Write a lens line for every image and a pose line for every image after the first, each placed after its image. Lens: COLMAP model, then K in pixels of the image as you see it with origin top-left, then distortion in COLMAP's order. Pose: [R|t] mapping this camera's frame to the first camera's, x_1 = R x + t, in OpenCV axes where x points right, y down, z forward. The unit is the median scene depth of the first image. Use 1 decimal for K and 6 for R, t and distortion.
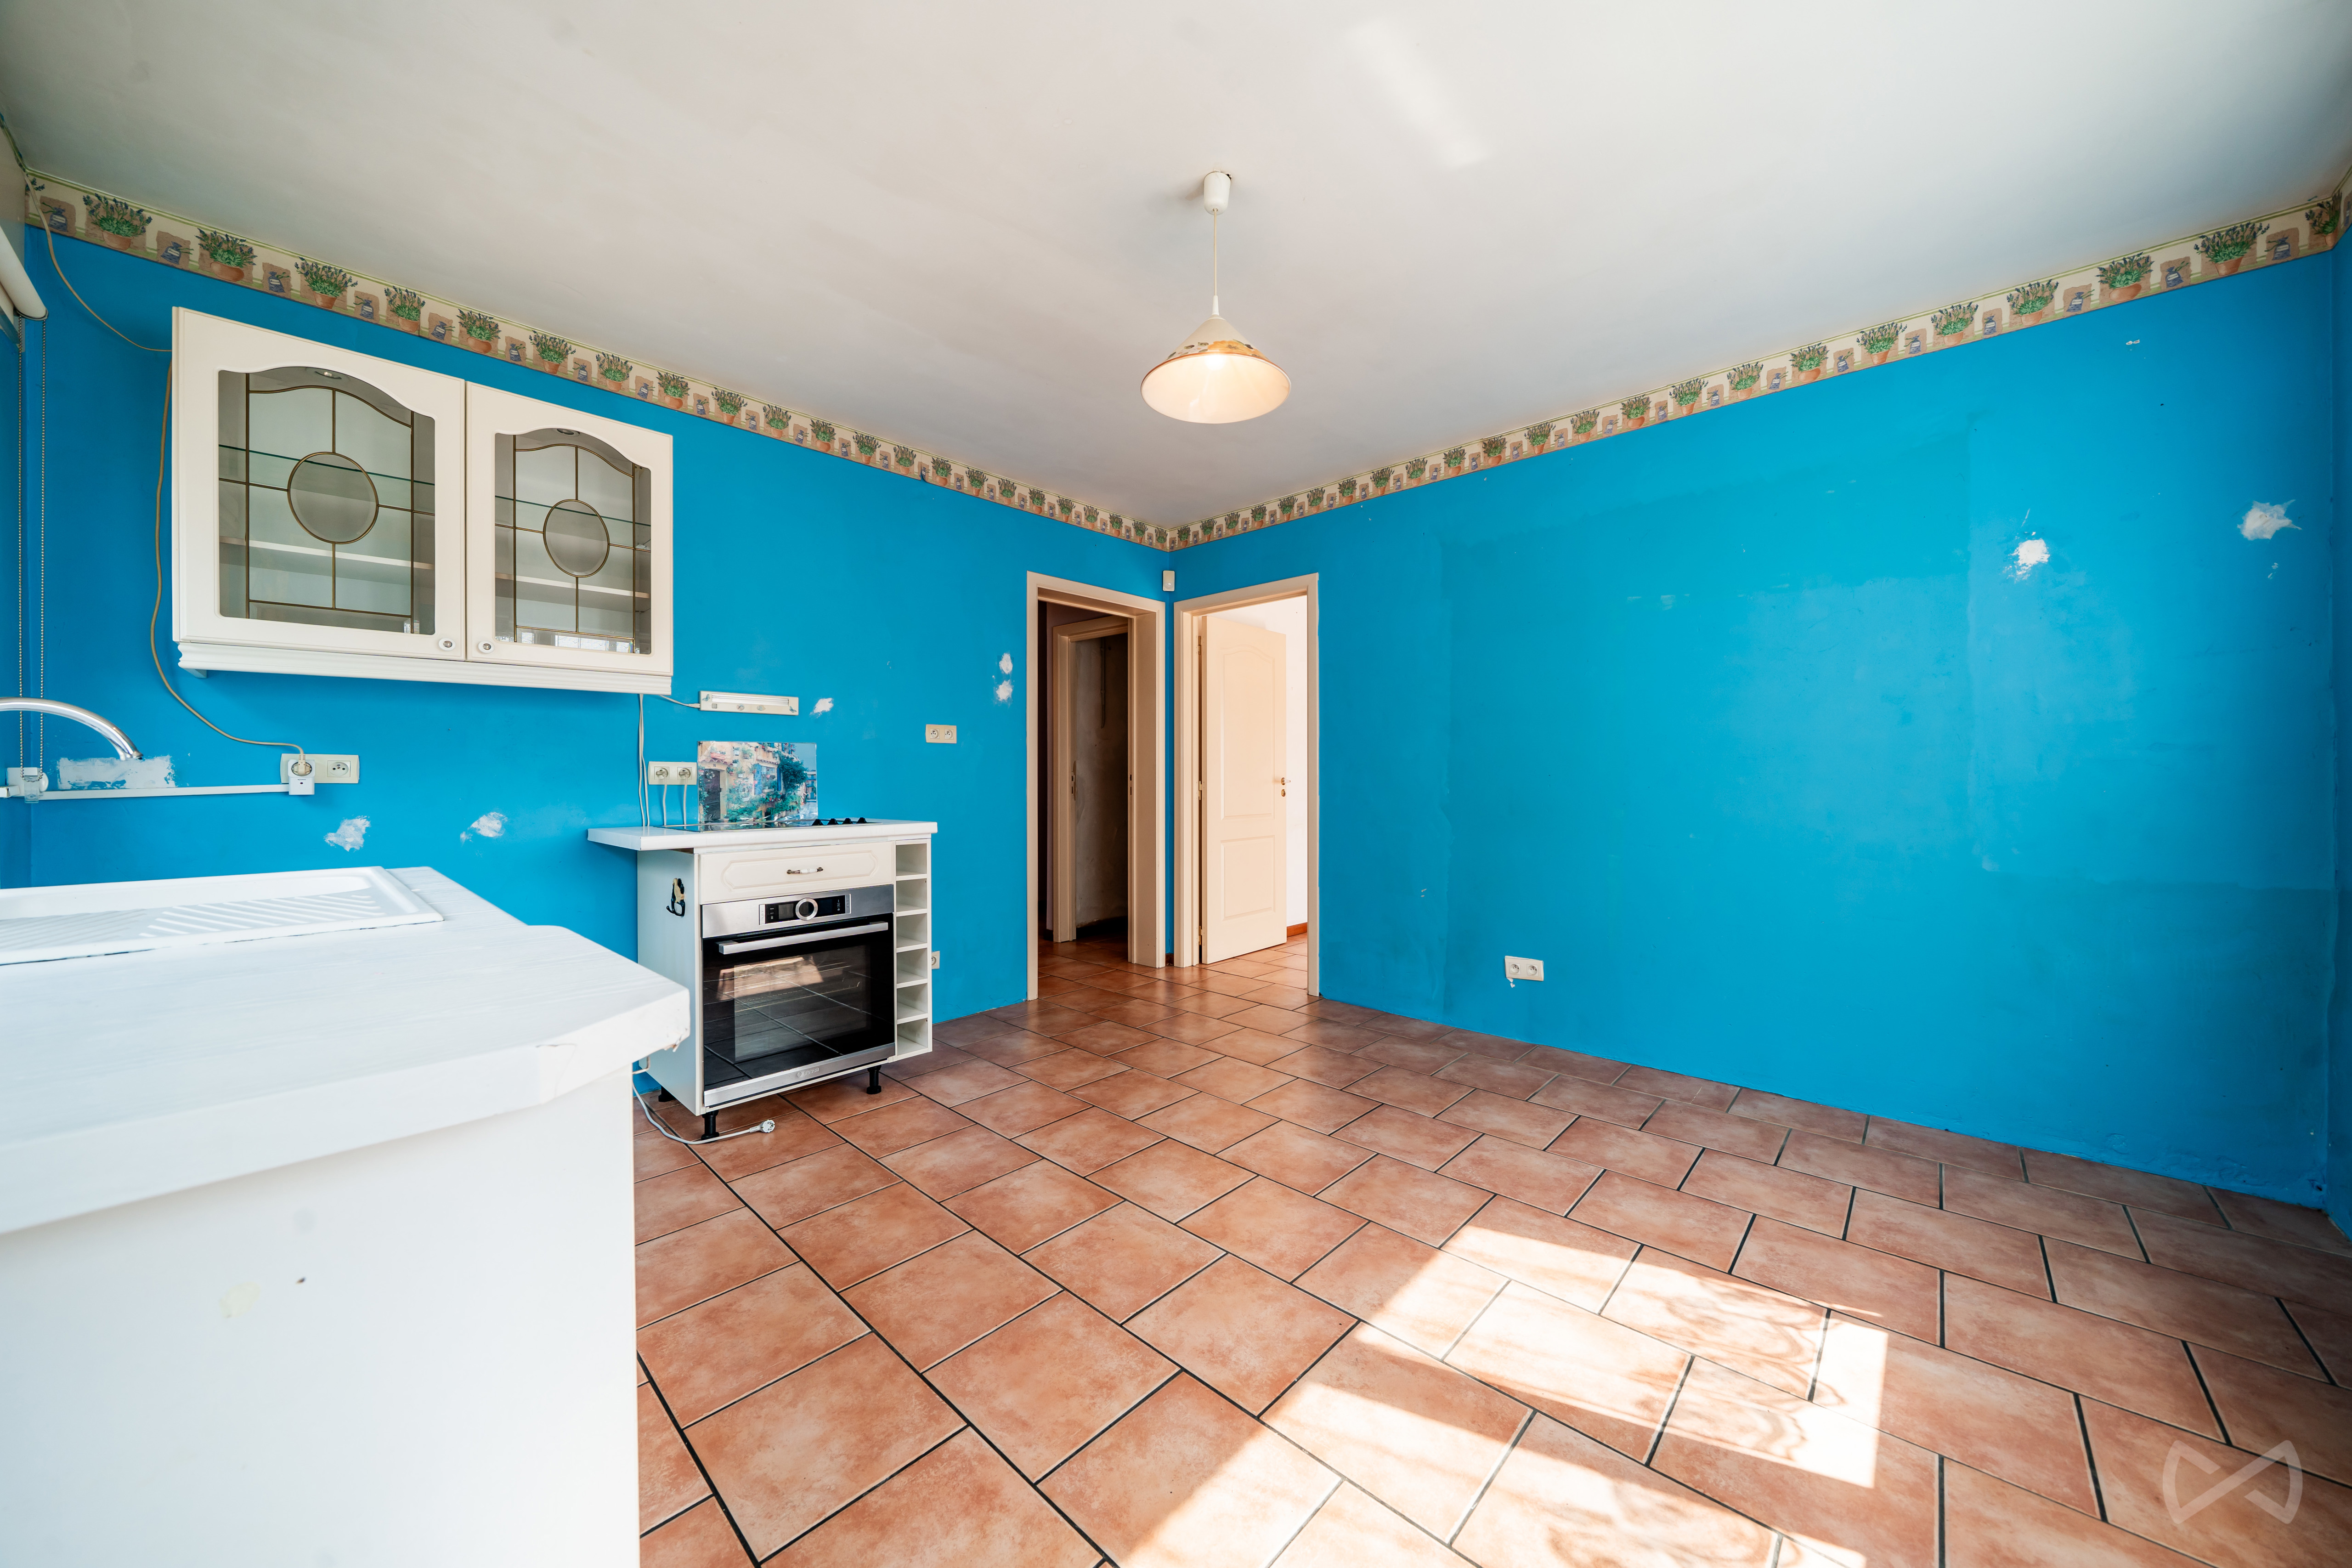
lens RADIAL K [[806.9, 0, 1182.6], [0, 806.9, 781.9], [0, 0, 1]] dist [-0.004844, -0.000121]
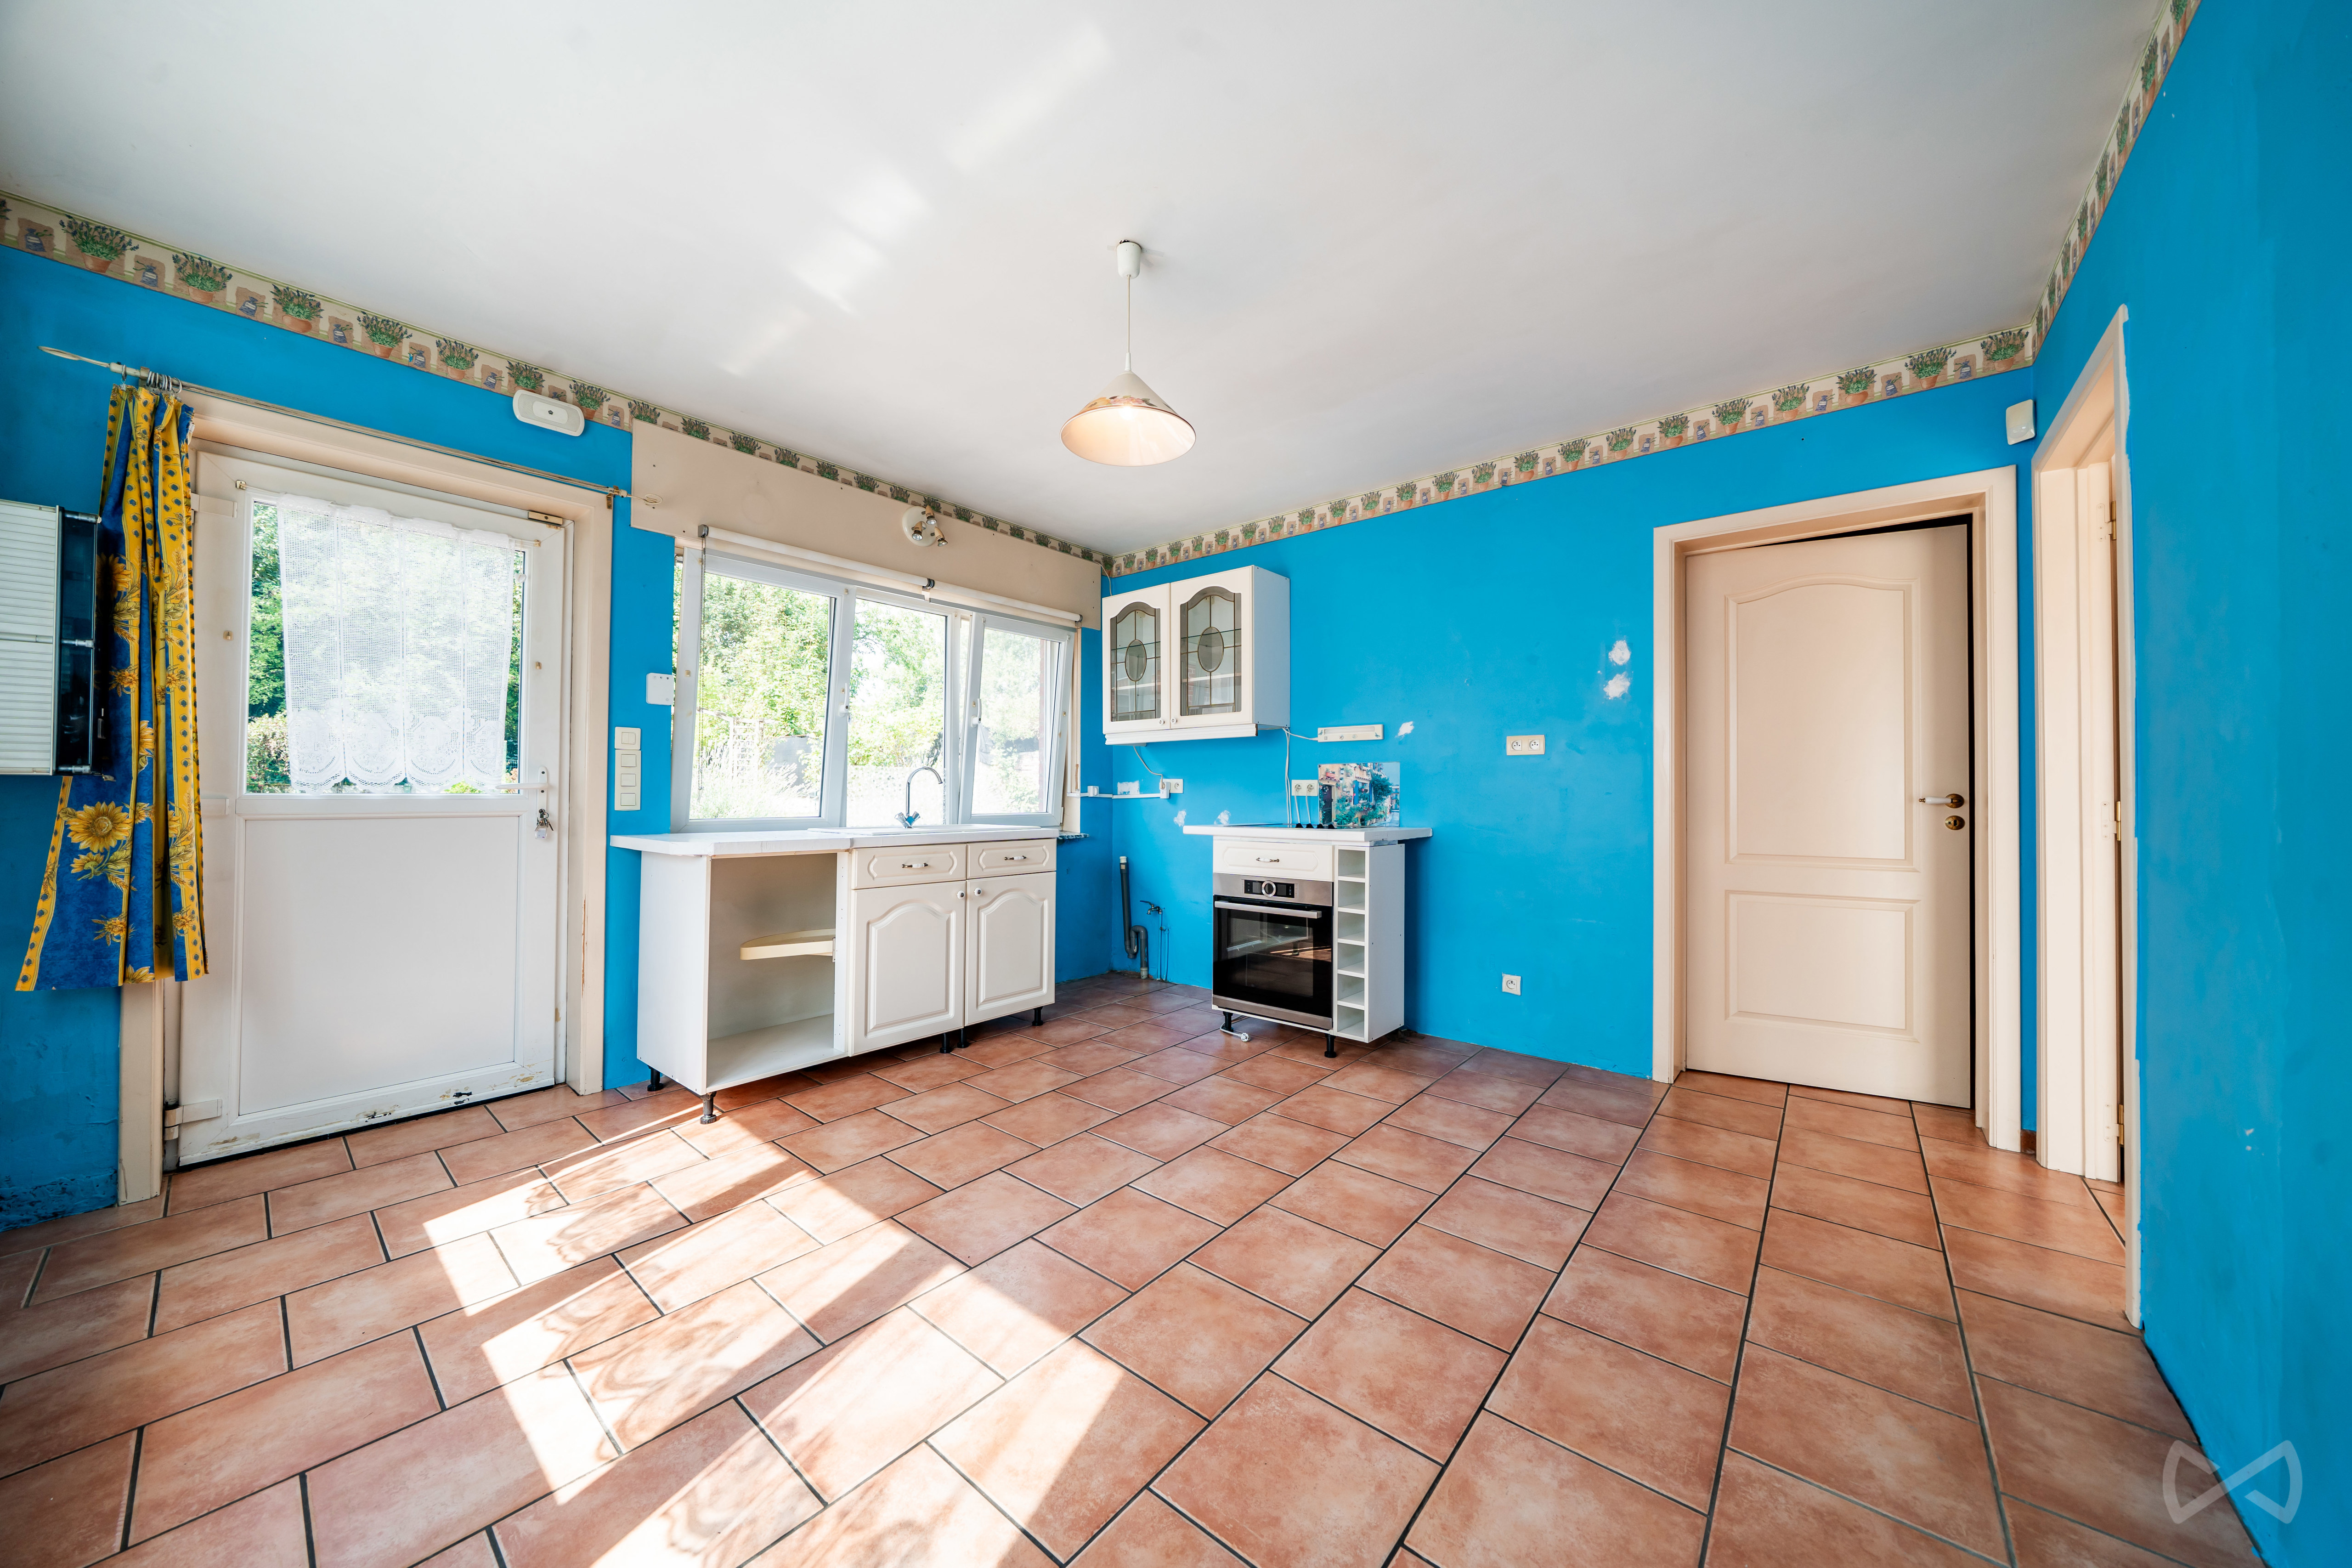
lens RADIAL K [[806.9, 0, 1173.2], [0, 806.9, 782.4], [0, 0, 1]] dist [-0.004844, -0.000121]
pose [[0.055397, -0.009568, -0.998419, 0.960964], [-0.010773, 0.999890, -0.010180, -0.003633], [0.998406, 0.011320, 0.055287, 0.849136]]
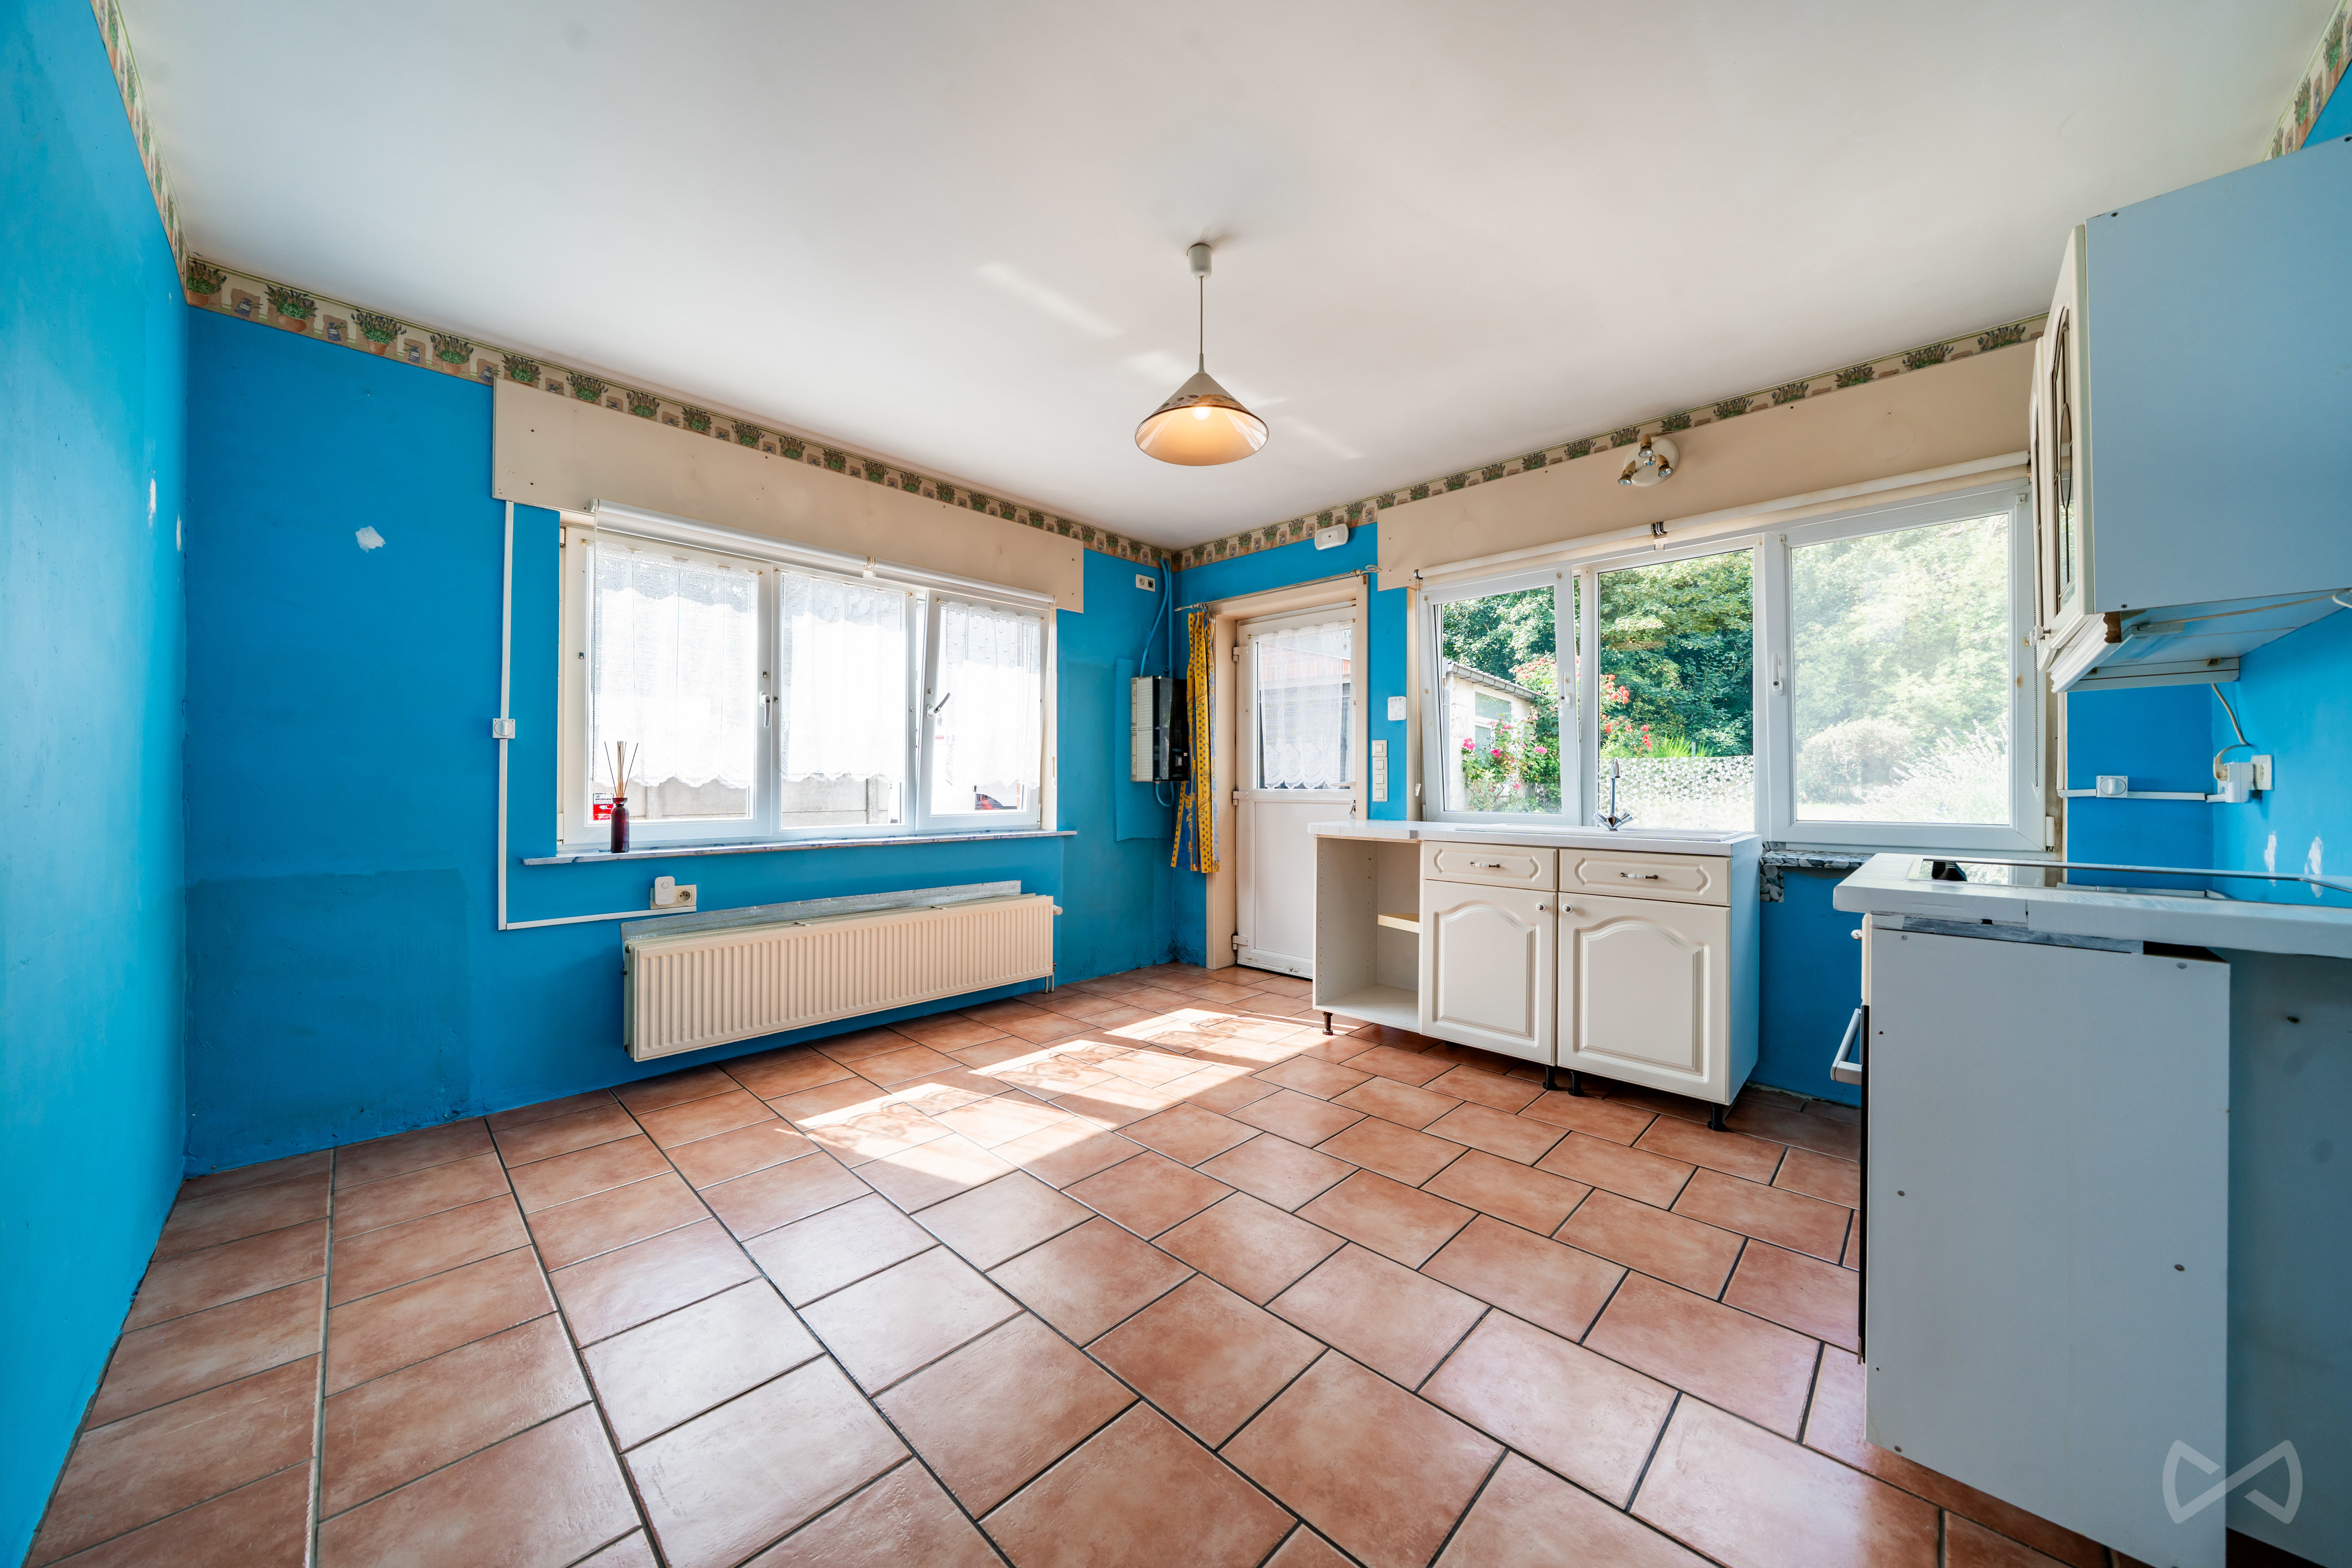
lens RADIAL K [[806.9, 0, 1171.2], [0, 806.9, 782.1], [0, 0, 1]] dist [-0.004844, -0.000121]
pose [[-0.999671, 0.000289, 0.025651, 0.045524], [0.000323, 0.999999, 0.001306, -0.007068], [-0.025651, 0.001313, -0.999670, 1.788824]]
